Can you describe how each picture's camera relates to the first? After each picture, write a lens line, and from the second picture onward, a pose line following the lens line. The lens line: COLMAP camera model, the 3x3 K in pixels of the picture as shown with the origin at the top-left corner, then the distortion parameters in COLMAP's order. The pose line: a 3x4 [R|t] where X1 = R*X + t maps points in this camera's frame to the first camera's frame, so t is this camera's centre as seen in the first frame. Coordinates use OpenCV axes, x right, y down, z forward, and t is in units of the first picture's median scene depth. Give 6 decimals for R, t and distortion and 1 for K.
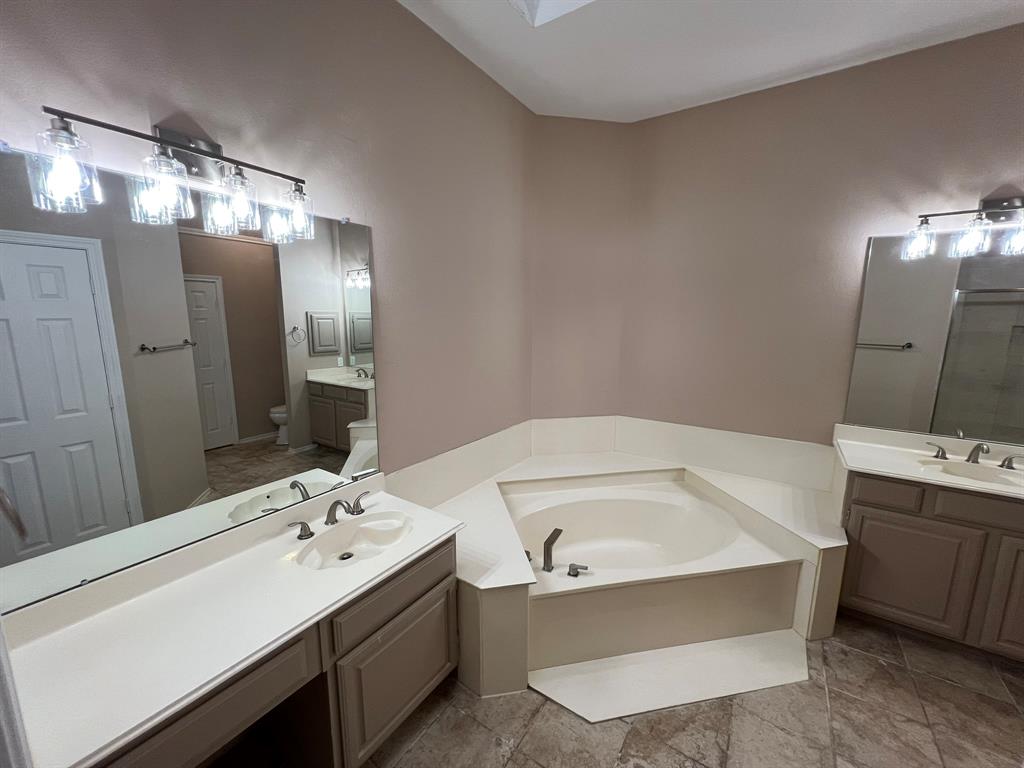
lens RADIAL K [[408.7, 0, 511.4], [0, 408.7, 385.5], [0, 0, 1]] dist [0.000241, 0.000462]
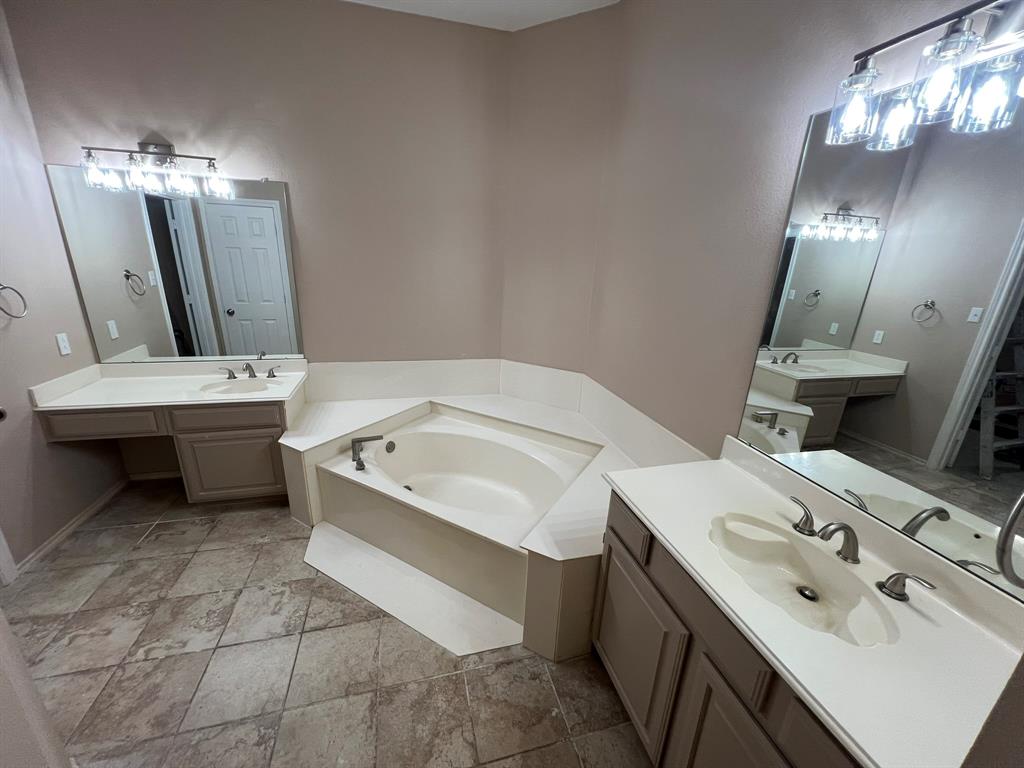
lens RADIAL K [[408.7, 0, 511.4], [0, 408.7, 385.5], [0, 0, 1]] dist [0.000241, 0.000462]
pose [[0.747569, 0.223025, -0.625620, 1.202155], [-0.144012, 0.973958, 0.175120, -0.059719], [0.648383, -0.040818, 0.760219, 0.376382]]
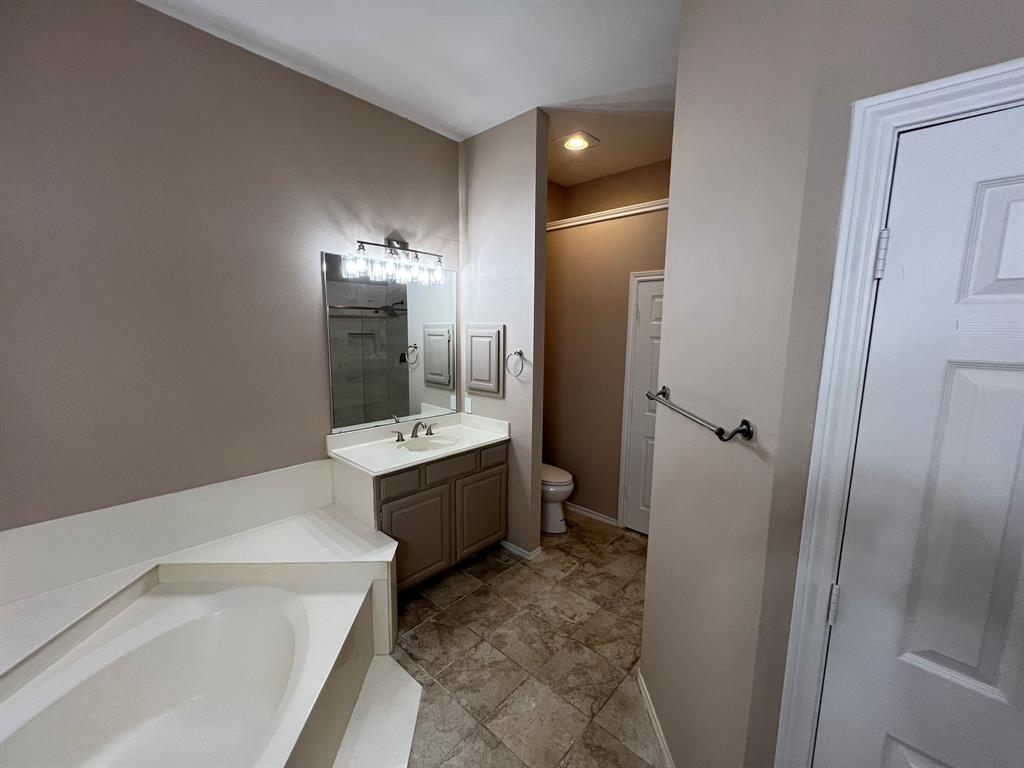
lens RADIAL K [[408.7, 0, 511.4], [0, 408.7, 385.5], [0, 0, 1]] dist [0.000241, 0.000462]
pose [[0.153328, -0.141578, 0.977981, -0.120692], [0.154853, 0.980898, 0.117723, -0.096735], [-0.975967, 0.133394, 0.172323, 0.485593]]
